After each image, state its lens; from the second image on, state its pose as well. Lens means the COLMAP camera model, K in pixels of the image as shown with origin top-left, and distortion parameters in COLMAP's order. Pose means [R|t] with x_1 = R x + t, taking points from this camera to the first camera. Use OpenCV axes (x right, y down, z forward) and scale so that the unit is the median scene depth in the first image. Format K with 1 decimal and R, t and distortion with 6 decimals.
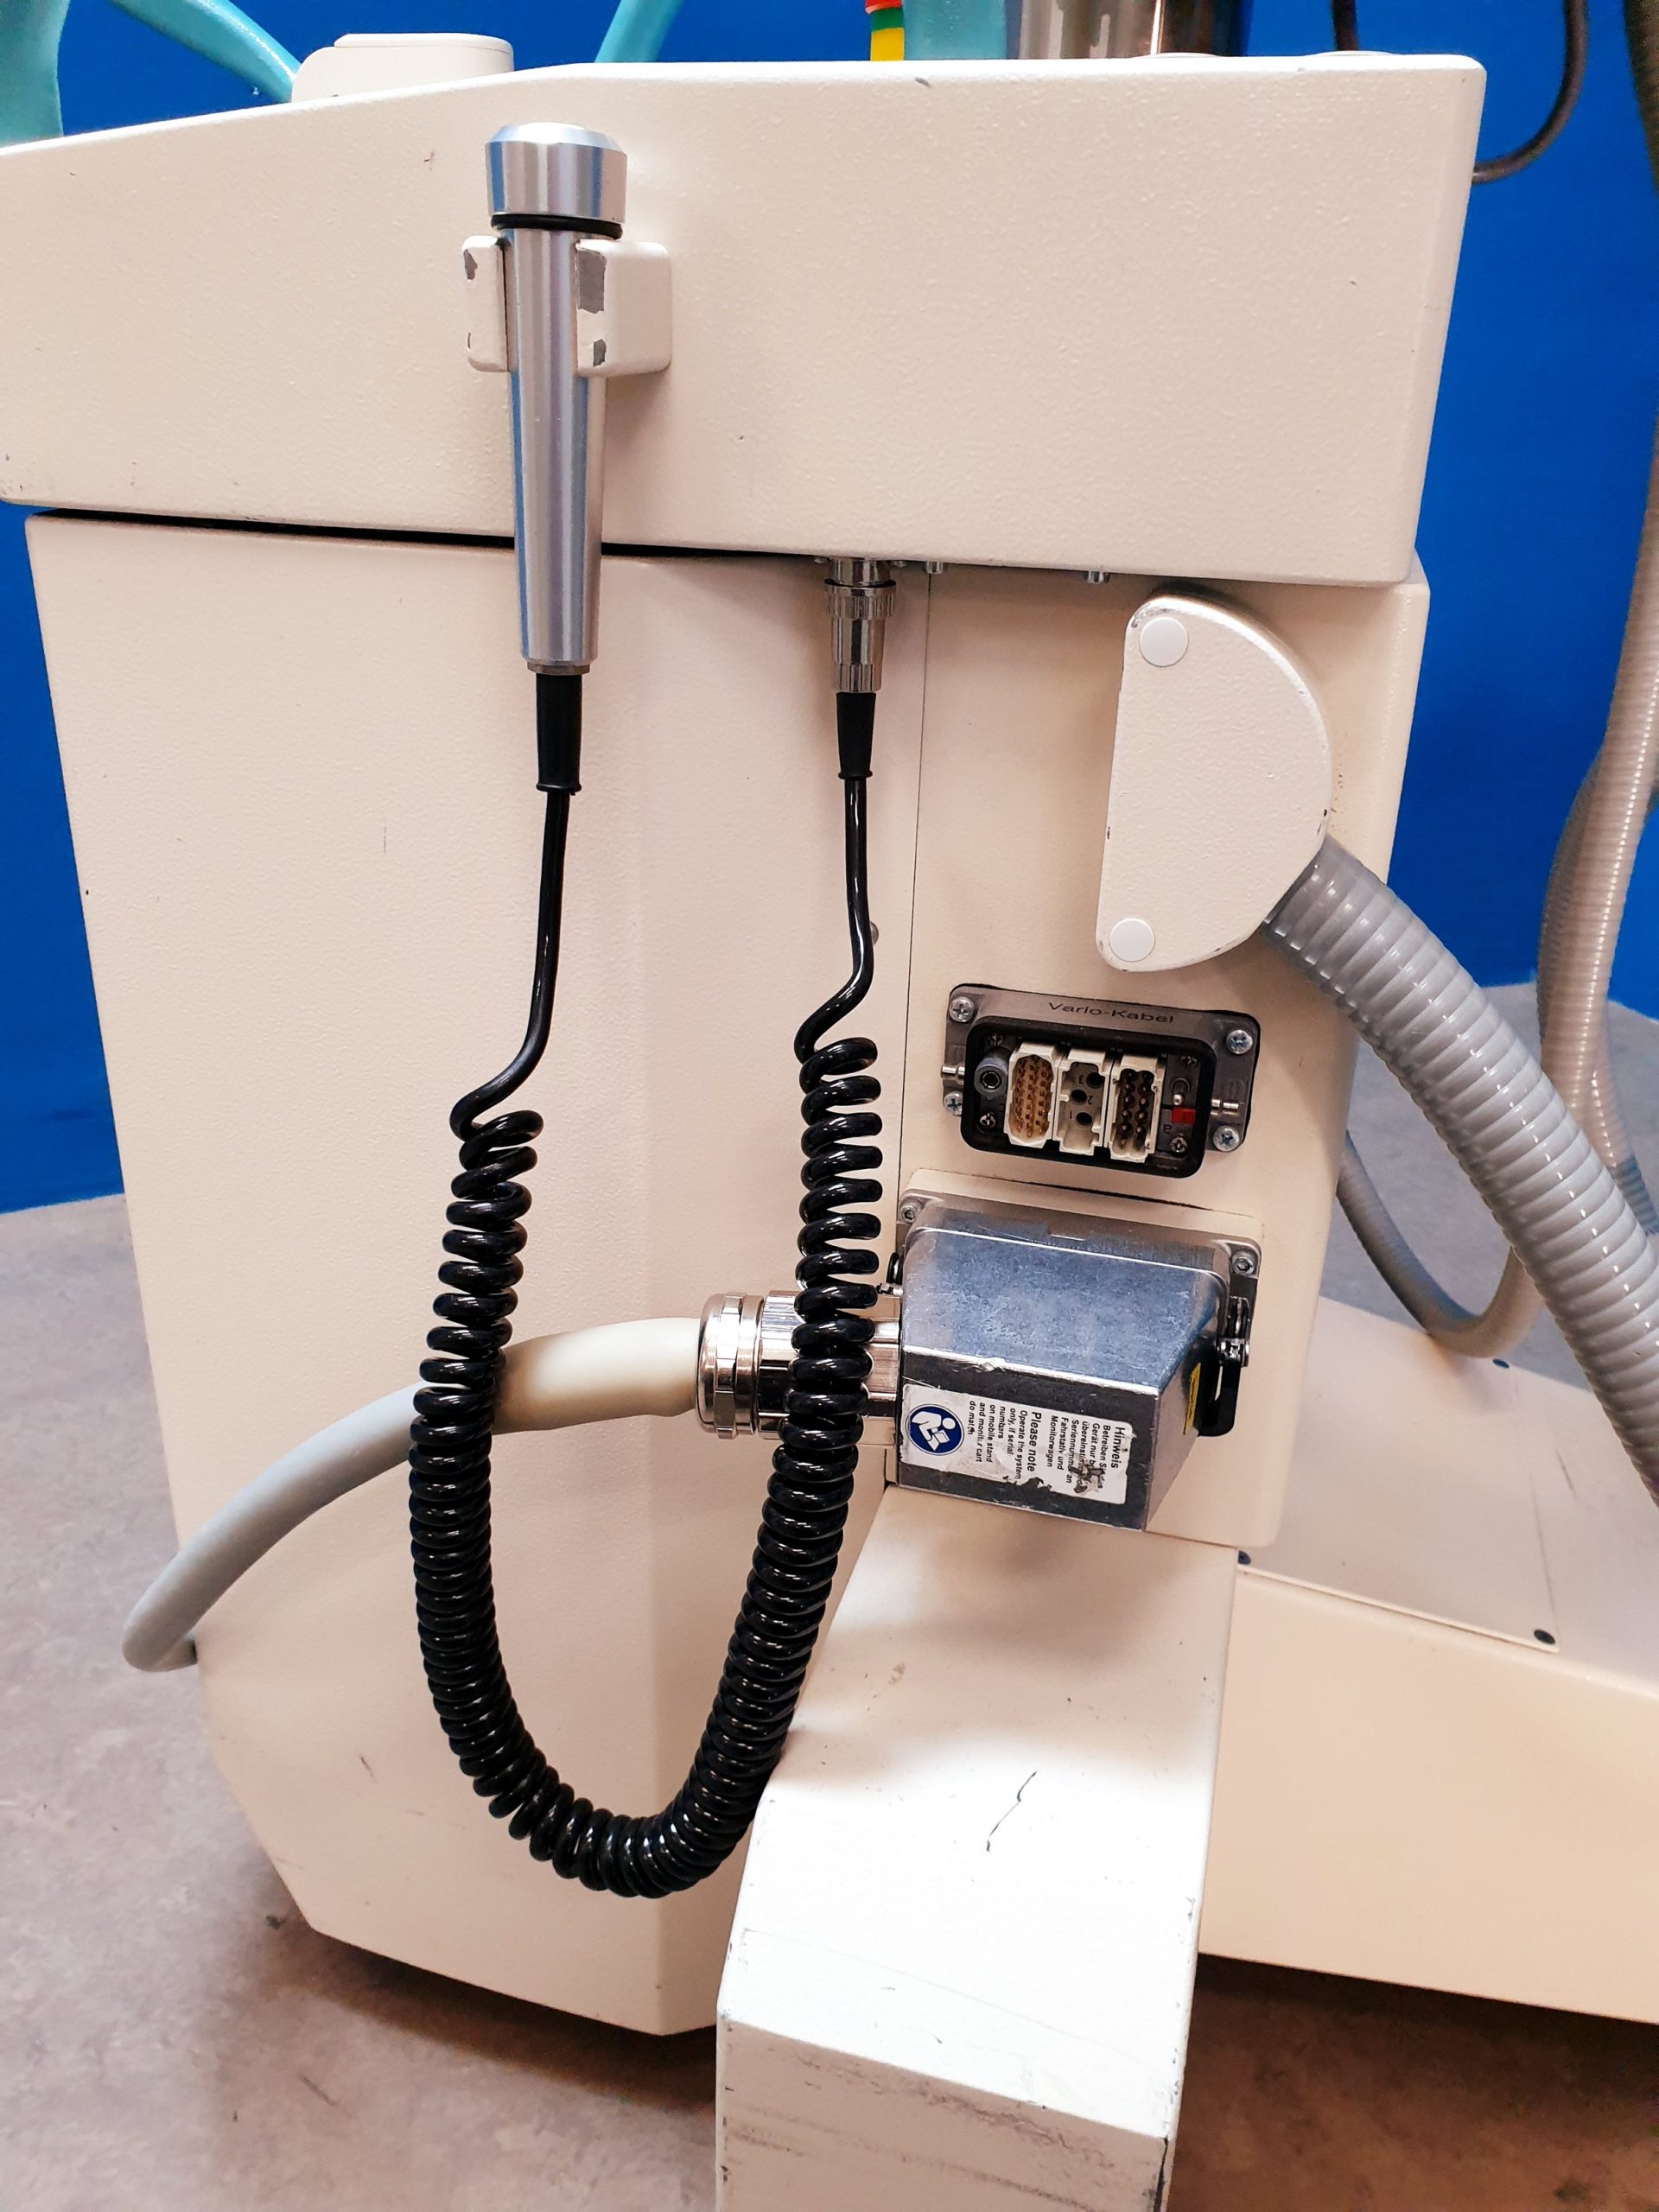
lens RADIAL K [[1721.0, 0, 829.5], [0, 1721.0, 1106.0], [0, 0, 1]] dist [0.009020, 0.006410]
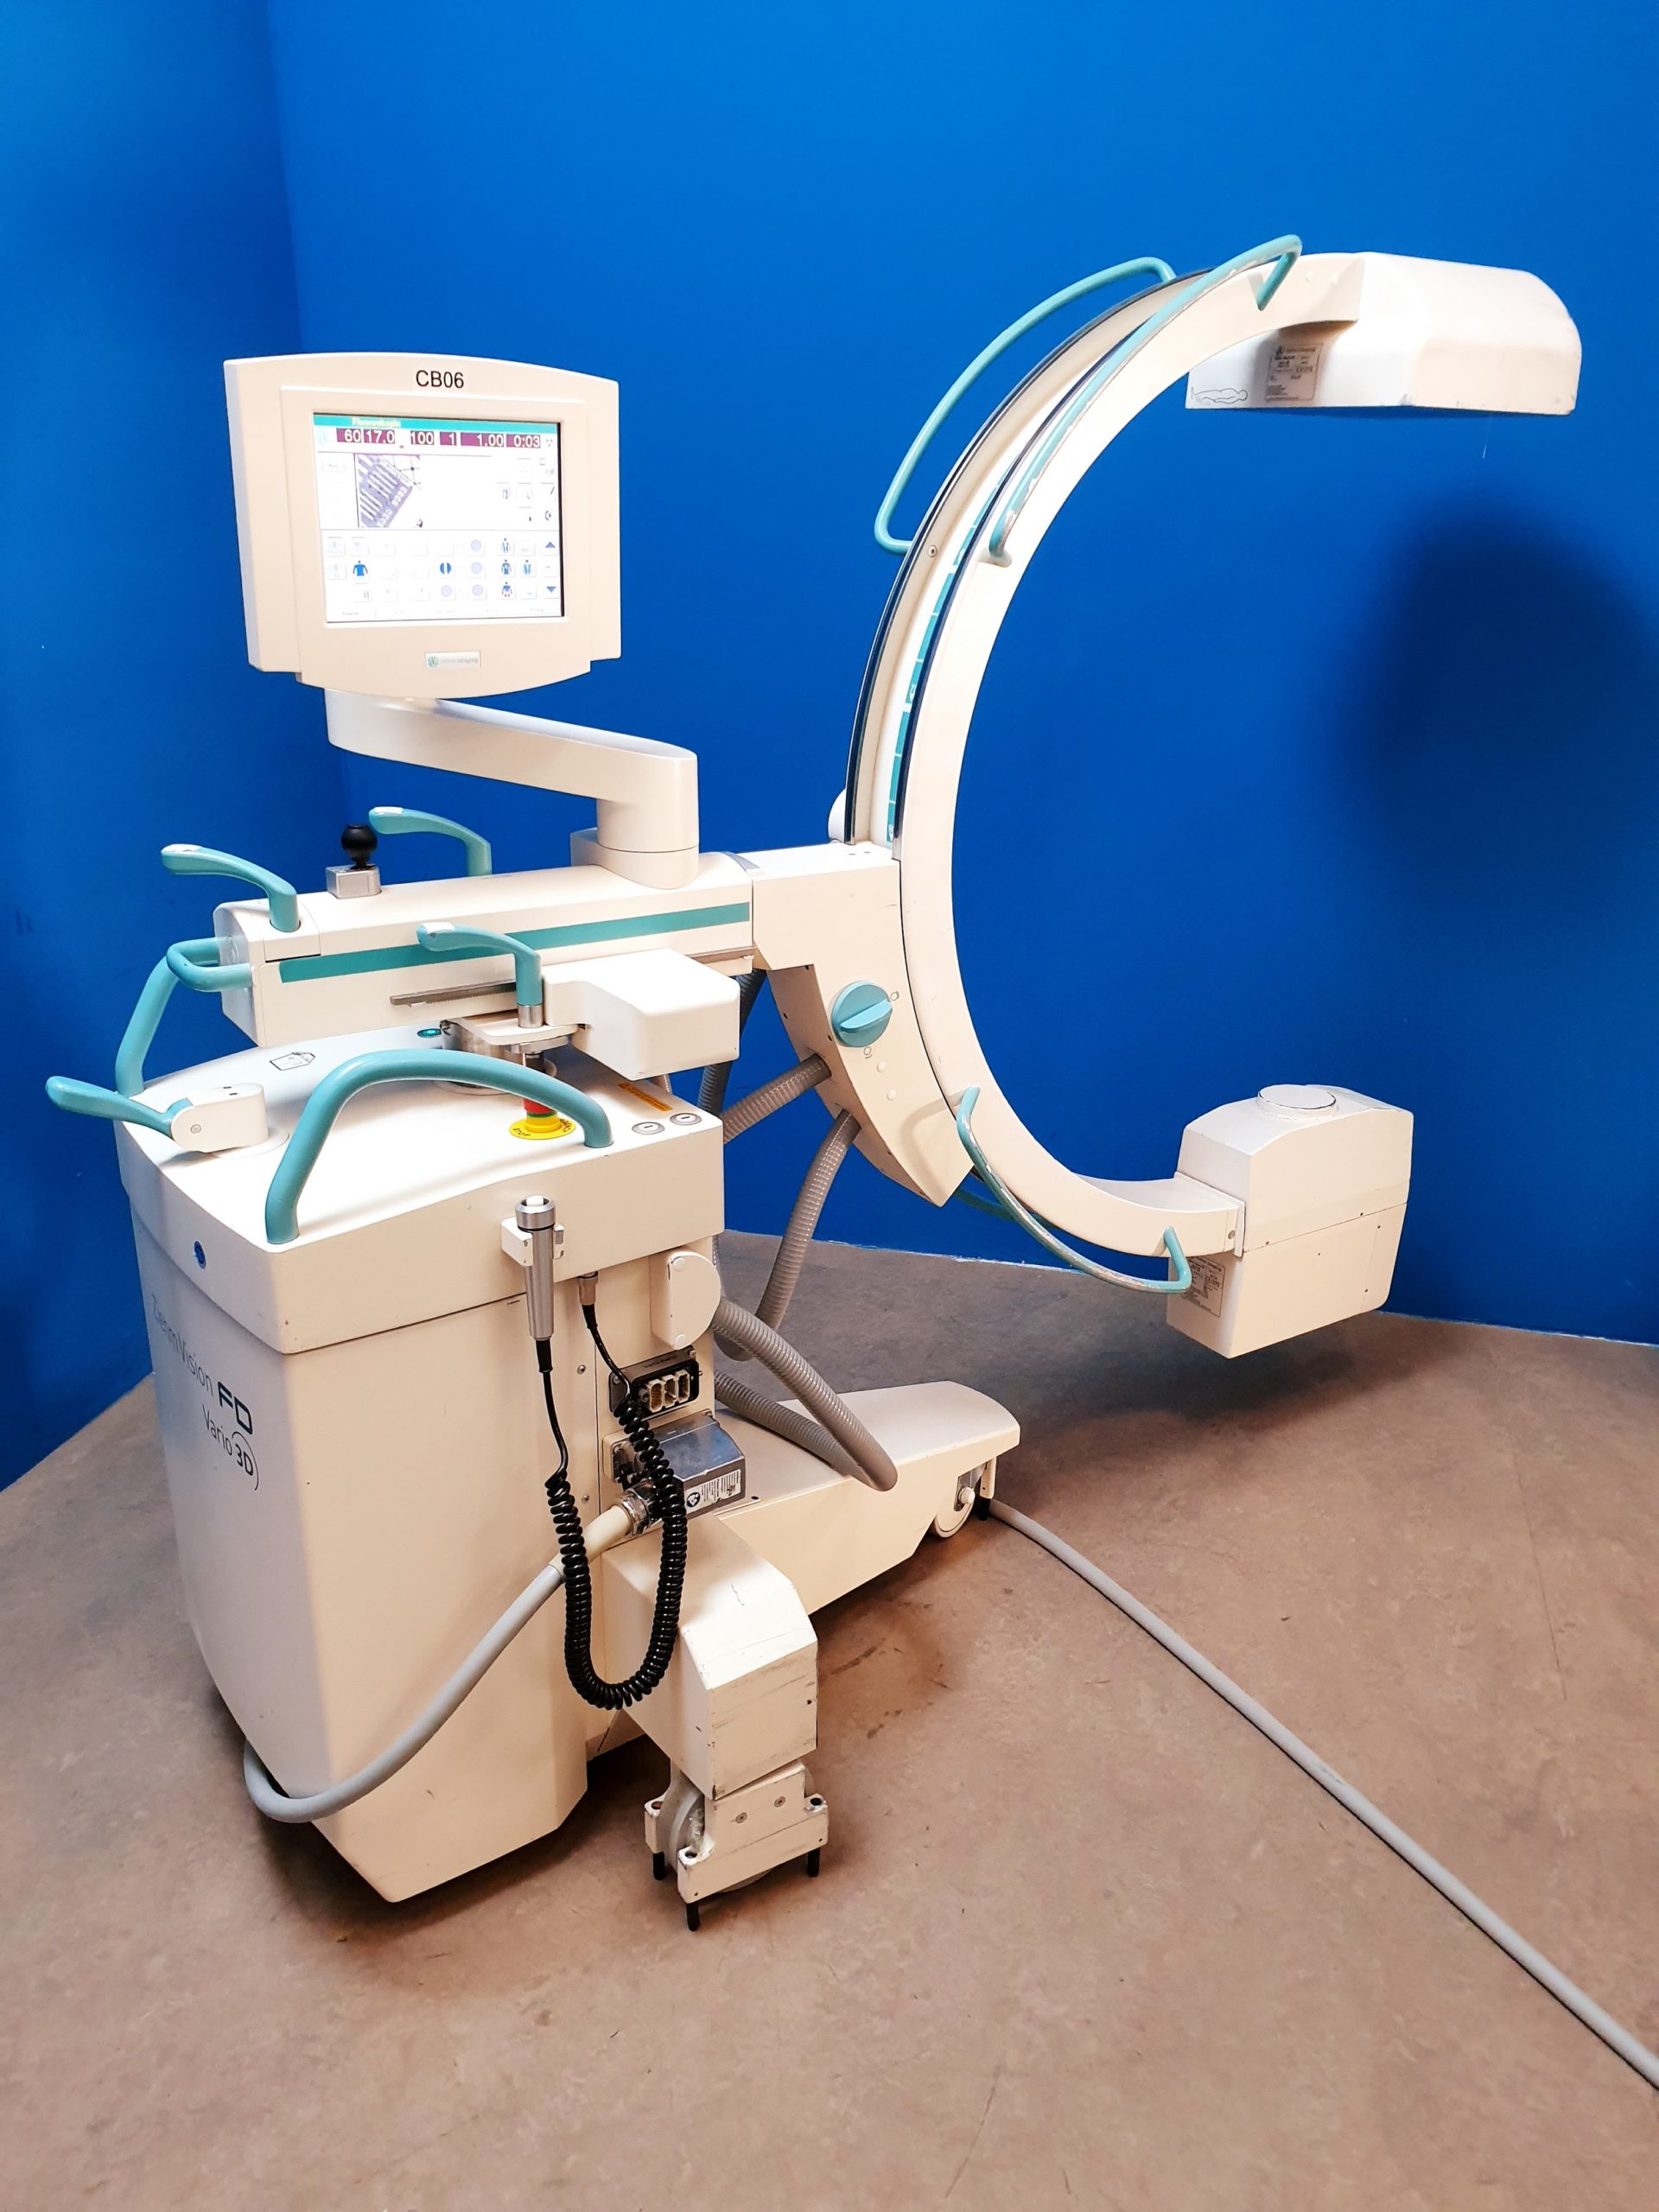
lens RADIAL K [[1665.9, 0, 837.0], [0, 1665.9, 1177.6], [0, 0, 1]] dist [0.111091, 0.001479]
pose [[0.629824, -0.326045, 0.704993, -1.723595], [0.324239, 0.935133, 0.142813, -0.718190], [-0.705826, 0.138639, 0.694686, -1.441121]]
